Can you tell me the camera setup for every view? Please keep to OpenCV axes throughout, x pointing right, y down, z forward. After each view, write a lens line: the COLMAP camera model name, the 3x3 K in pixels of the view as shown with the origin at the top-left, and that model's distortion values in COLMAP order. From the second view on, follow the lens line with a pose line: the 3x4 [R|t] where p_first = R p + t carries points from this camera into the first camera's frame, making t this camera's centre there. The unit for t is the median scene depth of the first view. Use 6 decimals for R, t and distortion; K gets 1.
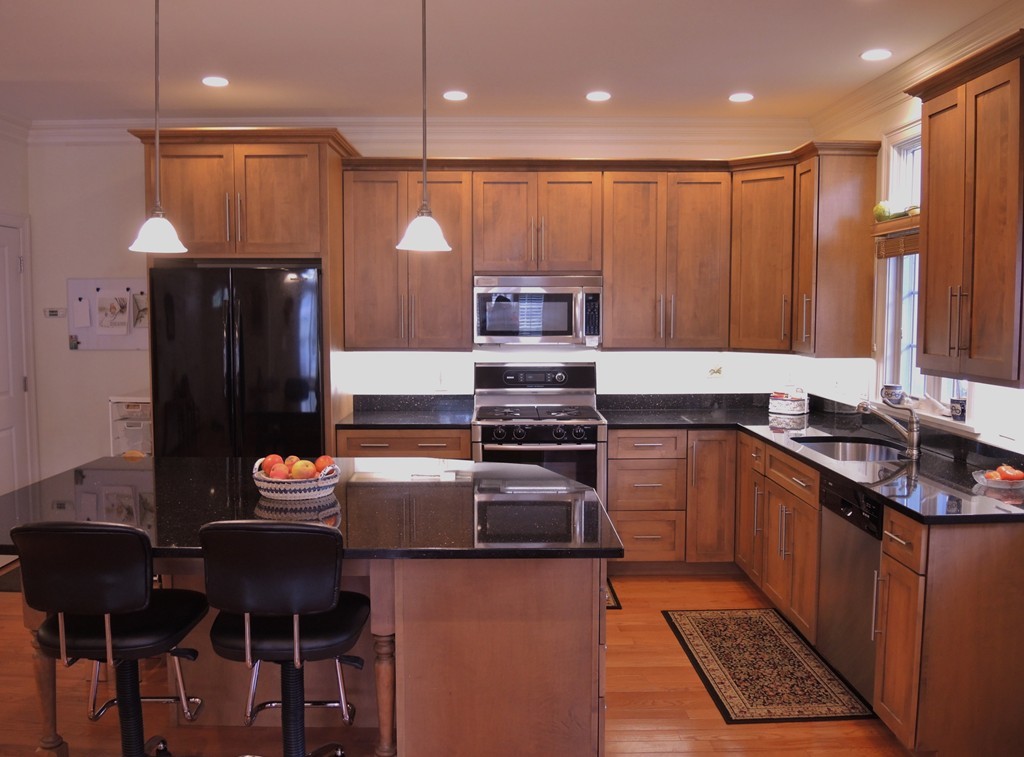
lens RADIAL K [[881.1, 0, 513.8], [0, 881.1, 378.6], [0, 0, 1]] dist [-0.025984, -0.033623]
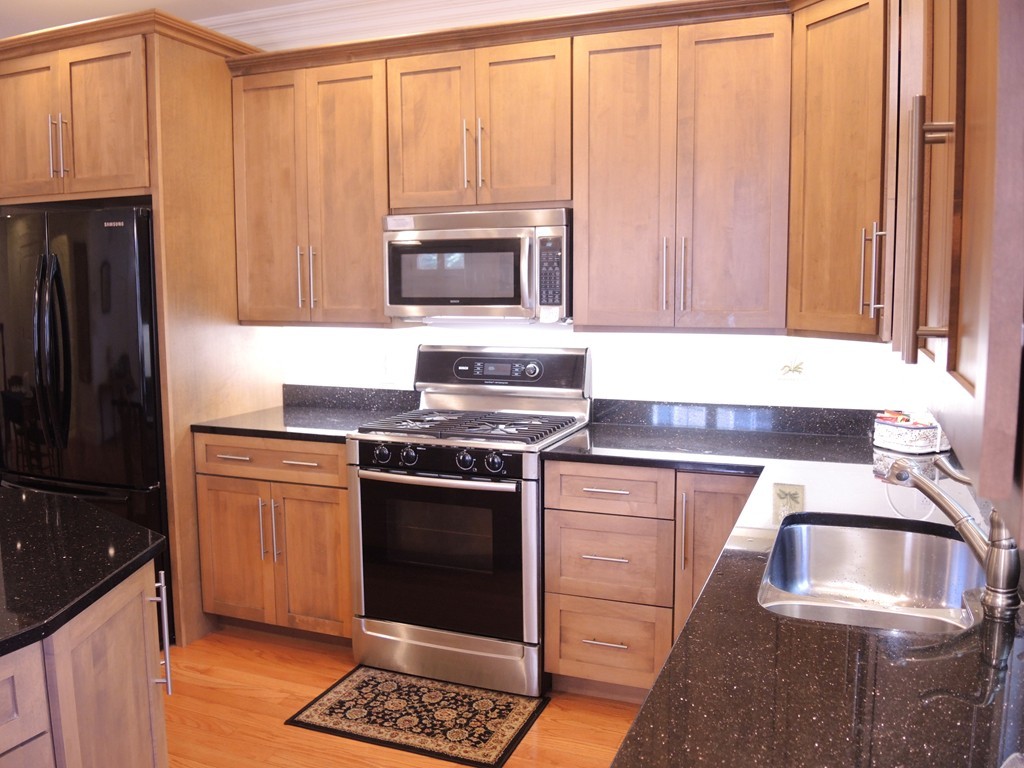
lens RADIAL K [[854.7, 0, 514.6], [0, 854.7, 385.8], [0, 0, 1]] dist [-0.039489, -0.051742]
pose [[0.923822, 0.041087, -0.380611, 0.301062], [-0.029134, 0.998886, 0.037116, -0.014020], [0.381712, -0.023200, 0.923990, 0.438819]]
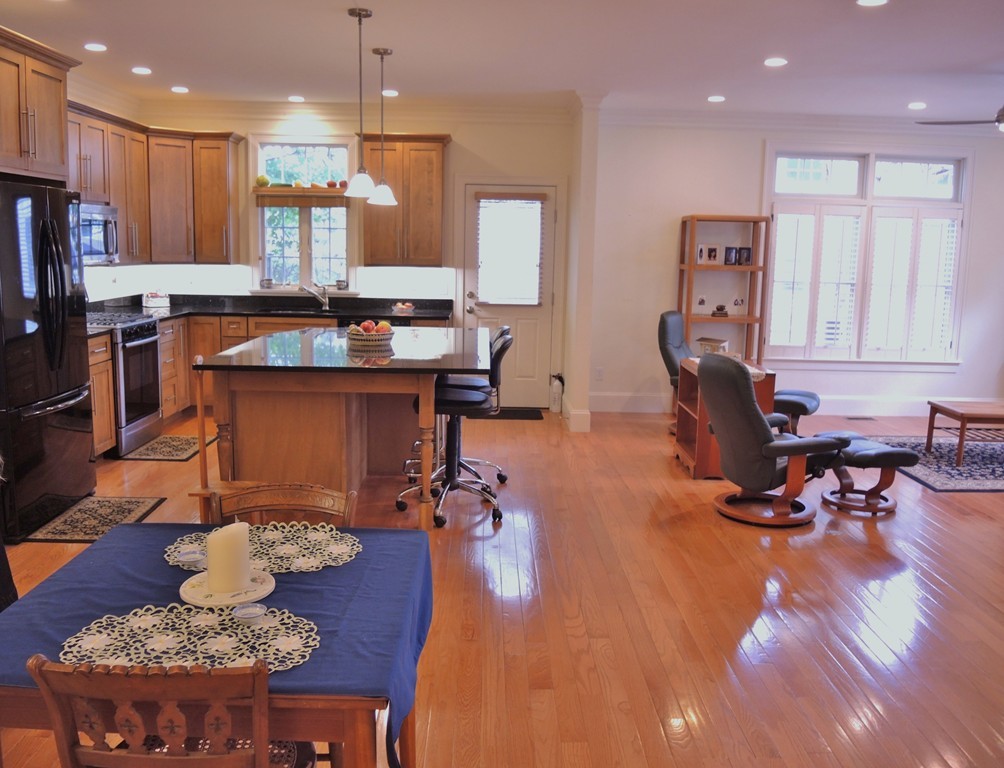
lens RADIAL K [[855.6, 0, 492.0], [0, 855.6, 386.6], [0, 0, 1]] dist [-0.036812, -0.046858]
pose [[0.007050, -0.162212, 0.986731, -1.156356], [0.061309, 0.984969, 0.161484, -0.025045], [-0.998094, 0.059357, 0.016889, 0.456445]]
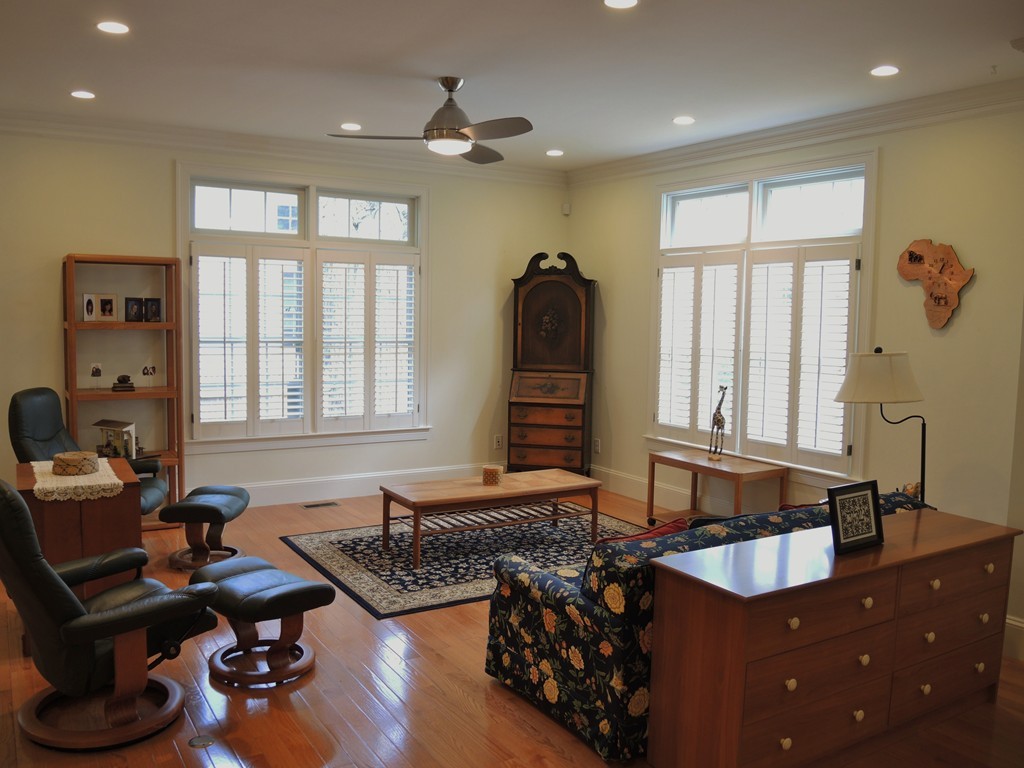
lens RADIAL K [[854.7, 0, 509.7], [0, 854.7, 385.9], [0, 0, 1]] dist [-0.039489, -0.051742]
pose [[-0.511594, -0.086715, 0.854841, -0.856402], [0.047658, 0.990499, 0.128998, -0.004430], [-0.857905, 0.106734, -0.502600, 0.197253]]
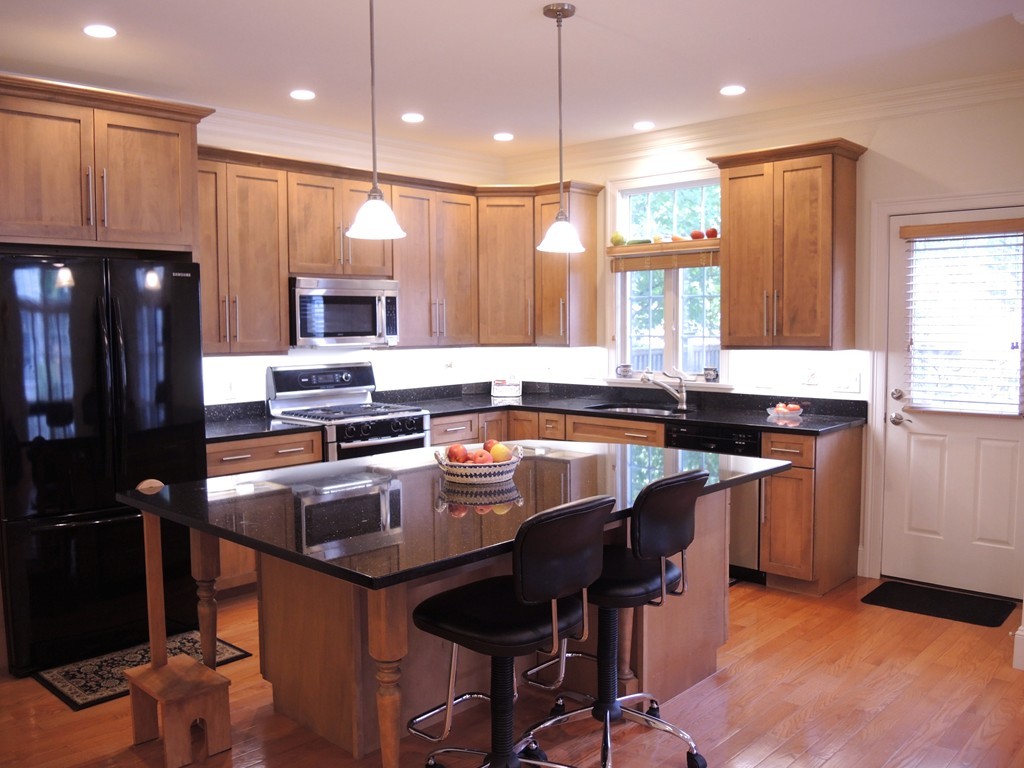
lens RADIAL K [[854.7, 0, 512.5], [0, 854.7, 387.5], [0, 0, 1]] dist [-0.039489, -0.051742]
pose [[0.697693, -0.061398, 0.713761, -0.568185], [0.067465, 0.997524, 0.019862, 0.004020], [-0.713213, 0.034296, 0.700108, 0.163806]]
